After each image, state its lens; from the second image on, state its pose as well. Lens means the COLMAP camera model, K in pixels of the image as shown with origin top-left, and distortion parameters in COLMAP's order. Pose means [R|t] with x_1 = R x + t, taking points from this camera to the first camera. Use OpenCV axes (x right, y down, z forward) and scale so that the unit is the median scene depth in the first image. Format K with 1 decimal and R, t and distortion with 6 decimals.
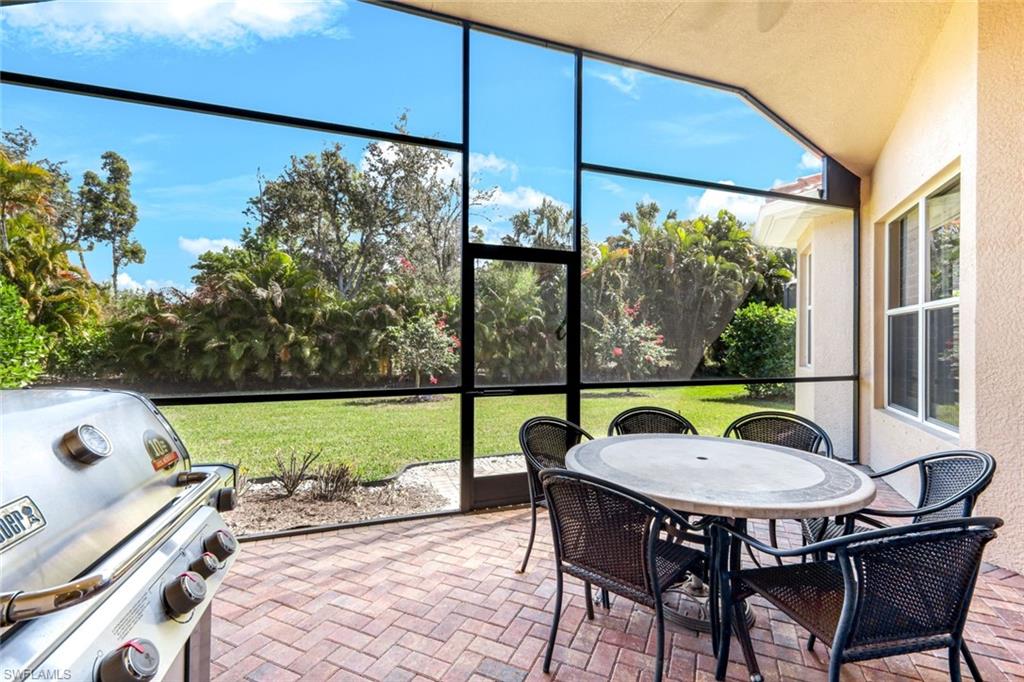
lens RADIAL K [[444.1, 0, 508.7], [0, 444.1, 339.1], [0, 0, 1]] dist [0.013568, 0.000014]
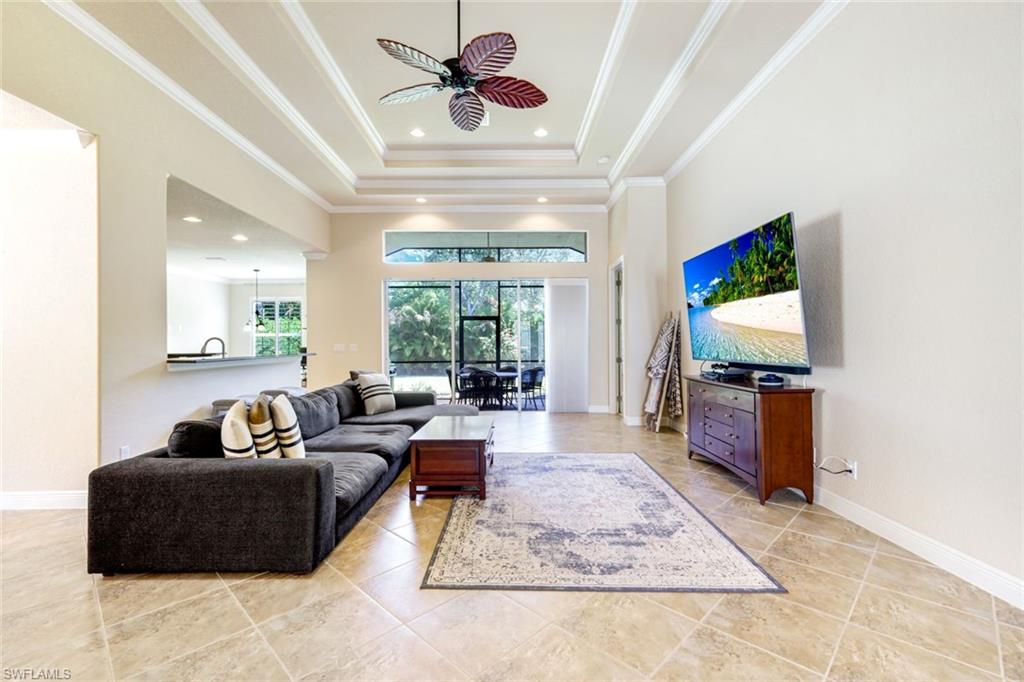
lens RADIAL K [[452.4, 0, 507.1], [0, 452.4, 340.2], [0, 0, 1]] dist [0.013774, 0.000060]
pose [[0.941025, -0.009724, -0.338197, 0.347893], [0.008151, 0.999948, -0.006073, -0.004438], [0.338239, 0.002958, 0.941056, -0.519730]]
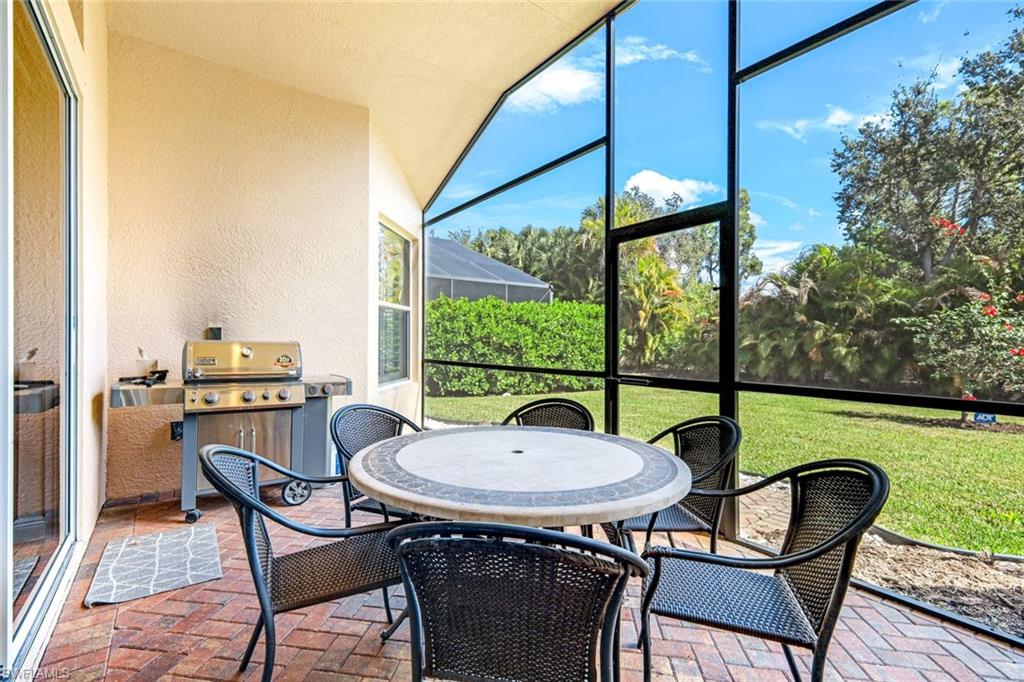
lens RADIAL K [[444.1, 0, 508.7], [0, 444.1, 339.1], [0, 0, 1]] dist [0.013568, 0.000014]
pose [[0.278931, -0.005921, -0.960293, 0.220642], [-0.001517, 0.999977, -0.006606, 0.010632], [0.960310, 0.003299, 0.278916, 0.132217]]
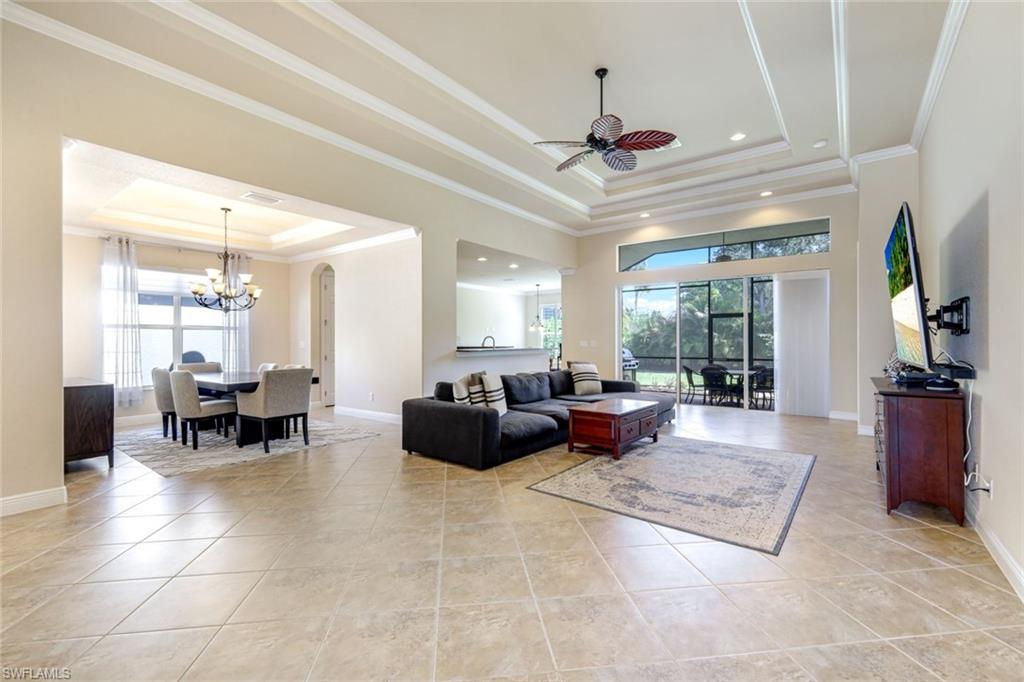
lens RADIAL K [[444.1, 0, 508.7], [0, 444.1, 339.1], [0, 0, 1]] dist [0.013568, 0.000014]
pose [[0.532520, -0.005928, -0.846397, 0.501565], [0.002890, 0.999982, -0.005185, -0.004082], [0.846412, 0.000315, 0.532528, -0.527456]]
